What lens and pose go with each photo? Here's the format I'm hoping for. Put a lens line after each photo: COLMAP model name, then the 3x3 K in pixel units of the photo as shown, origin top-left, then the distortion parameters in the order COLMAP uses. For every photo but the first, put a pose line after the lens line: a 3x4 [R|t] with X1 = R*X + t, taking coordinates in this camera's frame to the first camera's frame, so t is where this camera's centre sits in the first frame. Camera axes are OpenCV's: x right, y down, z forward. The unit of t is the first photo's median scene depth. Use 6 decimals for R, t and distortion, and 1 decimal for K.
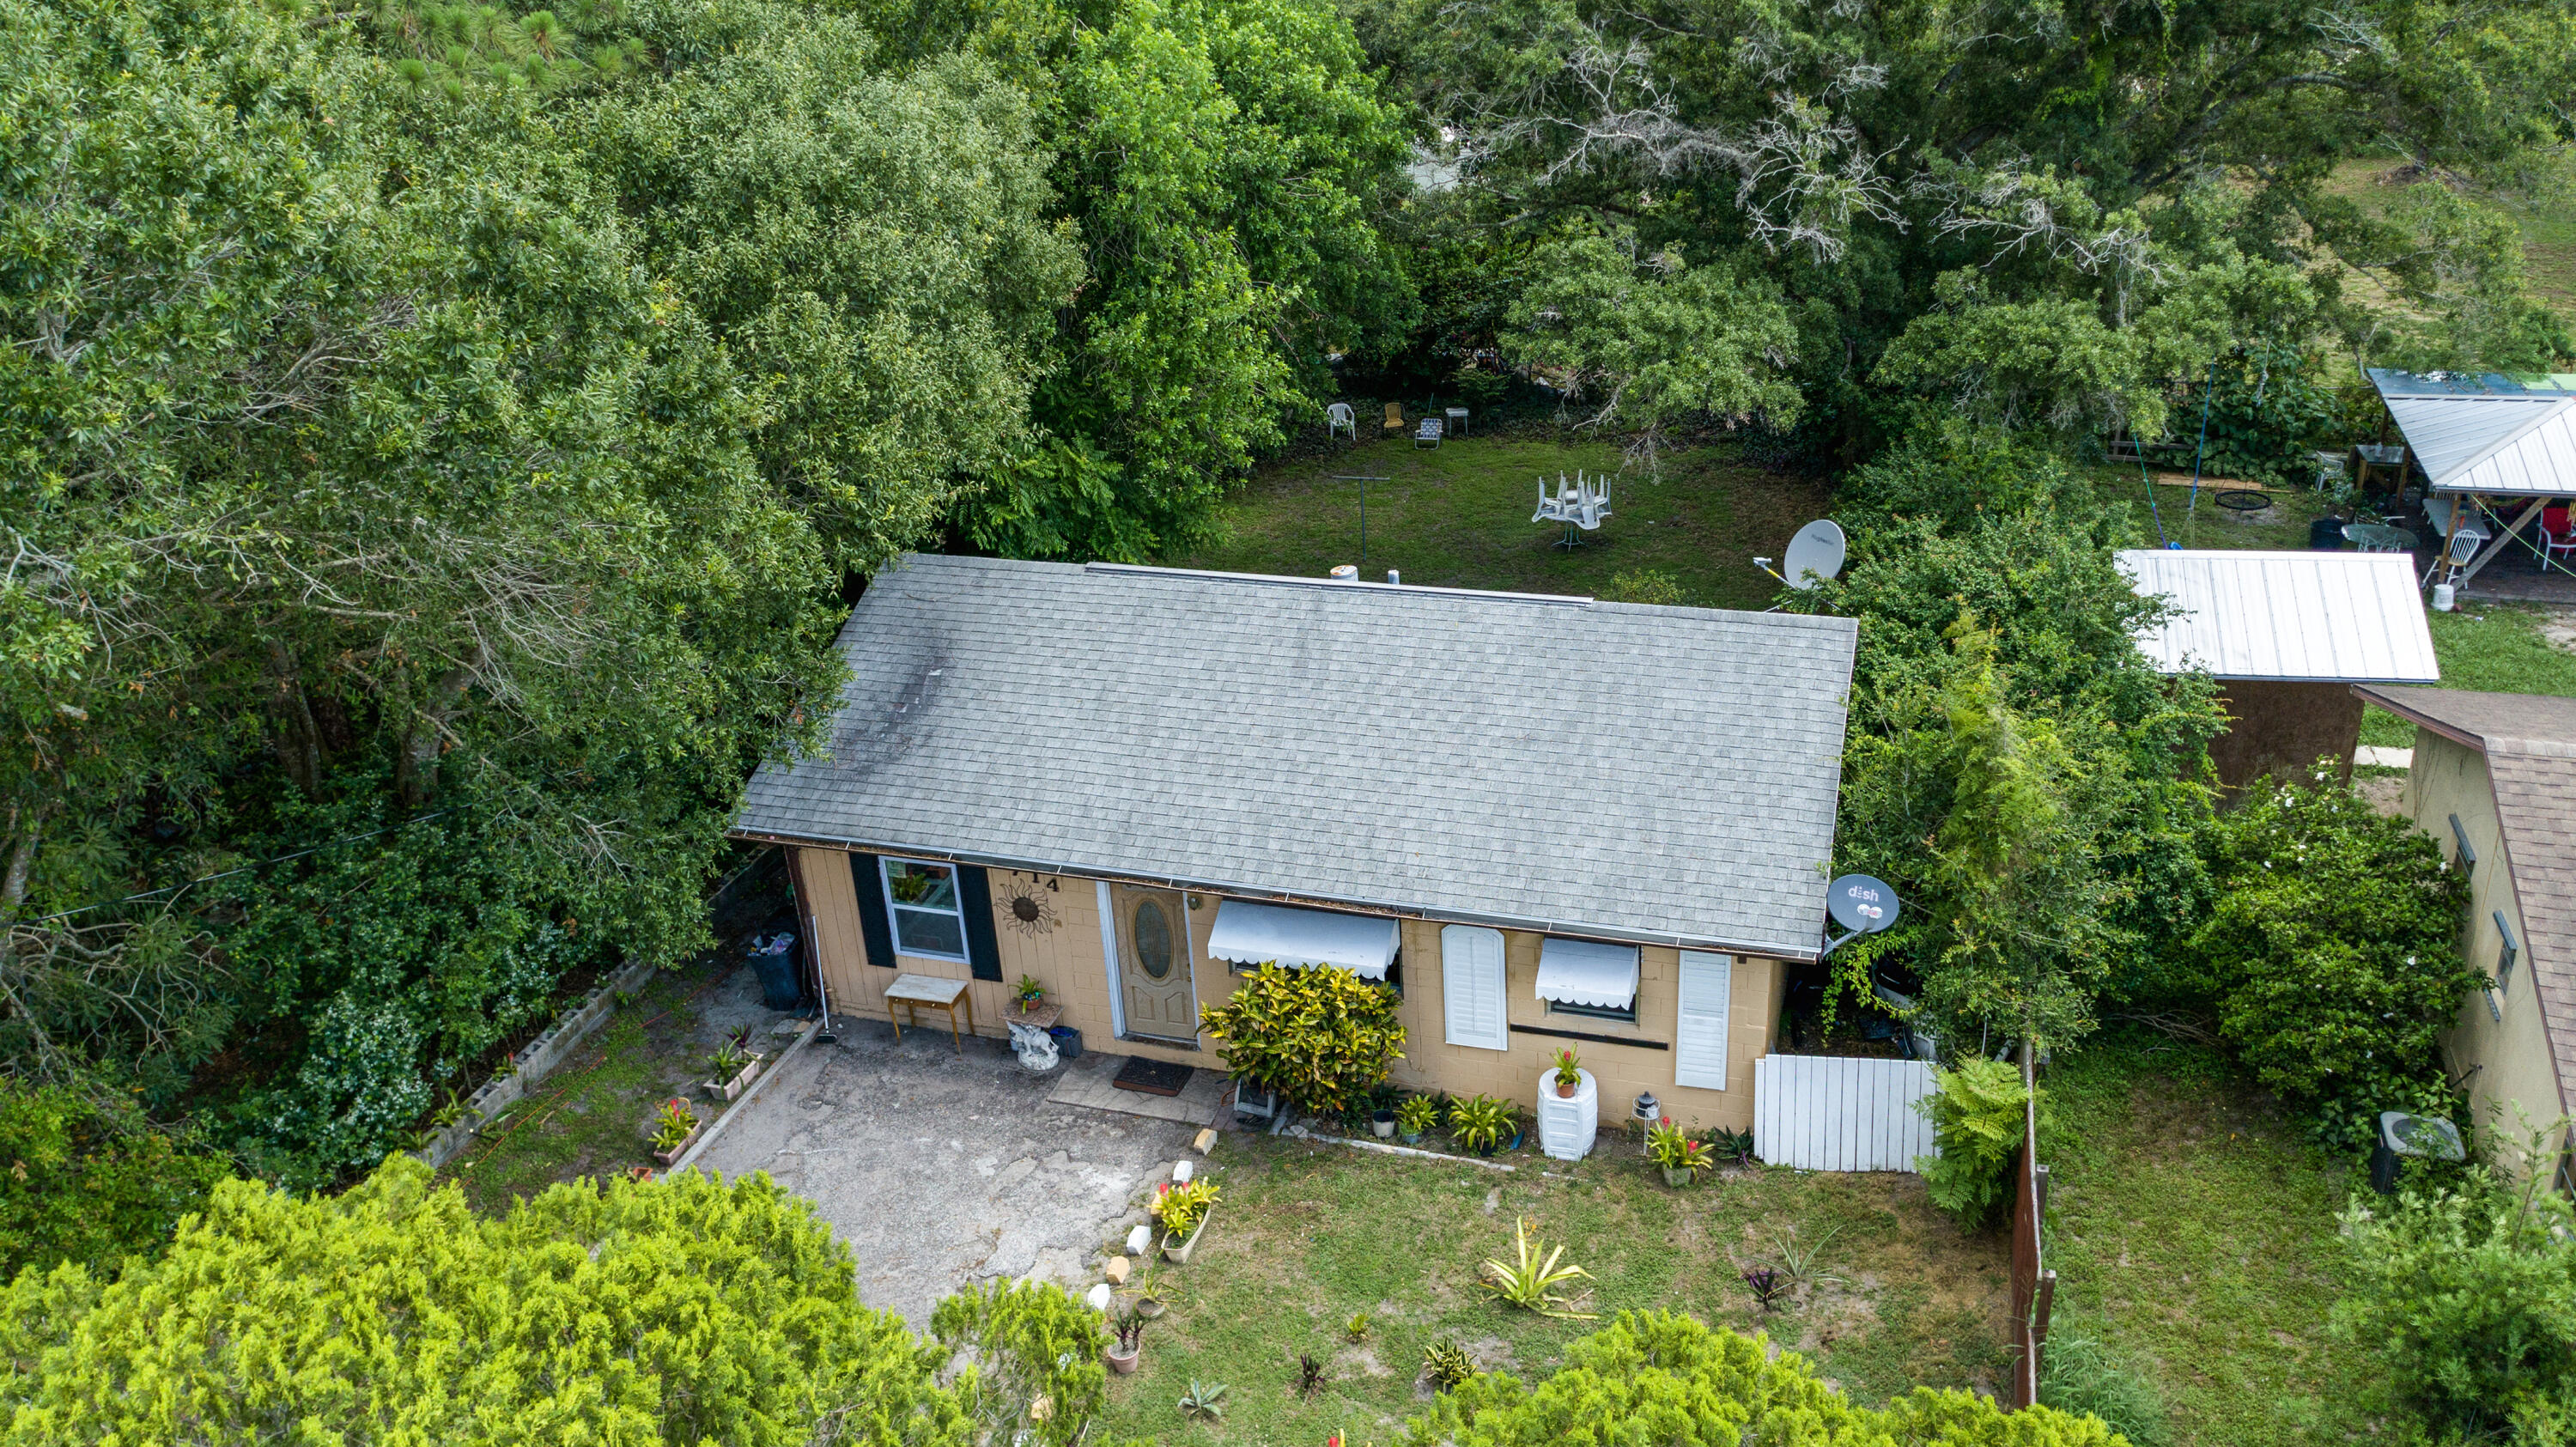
lens RADIAL K [[1886.6, 0, 1288.0], [0, 1886.6, 723.5], [0, 0, 1]] dist [-0.002902, 0.003038]
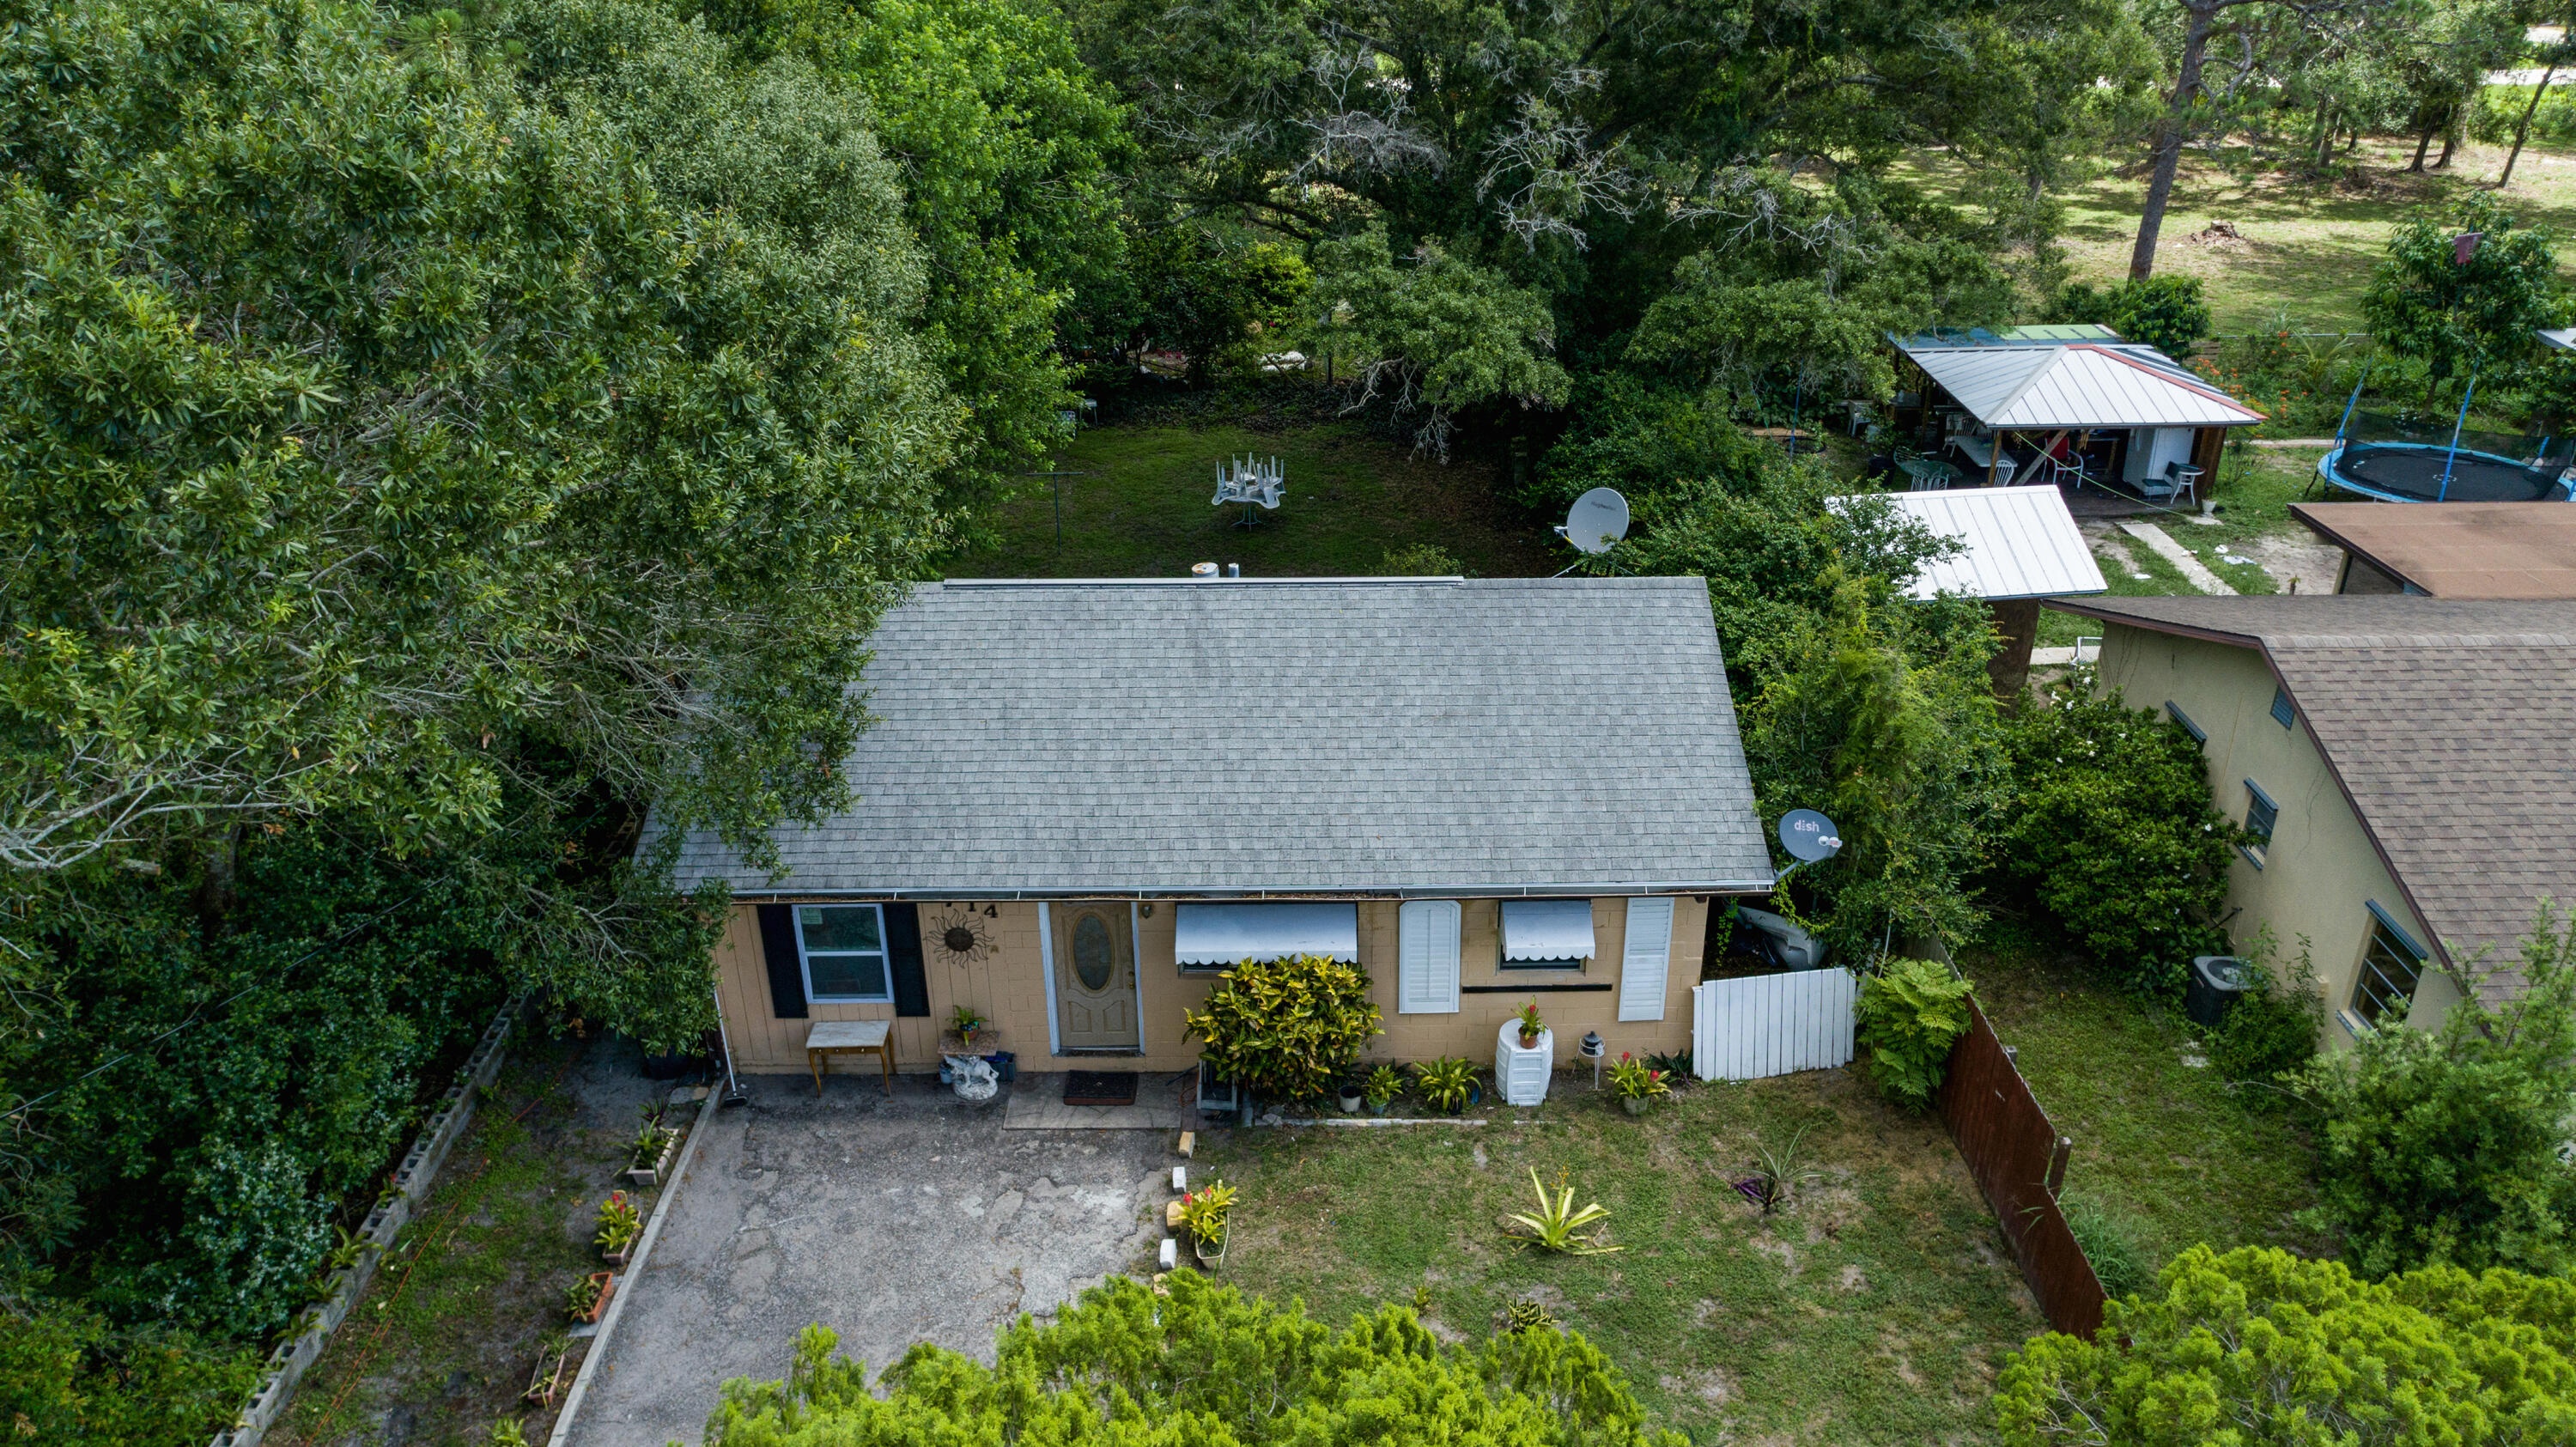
lens RADIAL K [[1775.6, 0, 1288.0], [0, 1775.6, 723.5], [0, 0, 1]] dist [-0.003224, 0.002341]
pose [[0.956563, -0.100414, 0.273685, -0.224486], [0.095047, 0.994931, 0.032835, -0.027798], [-0.275595, -0.005396, 0.961259, 0.072452]]
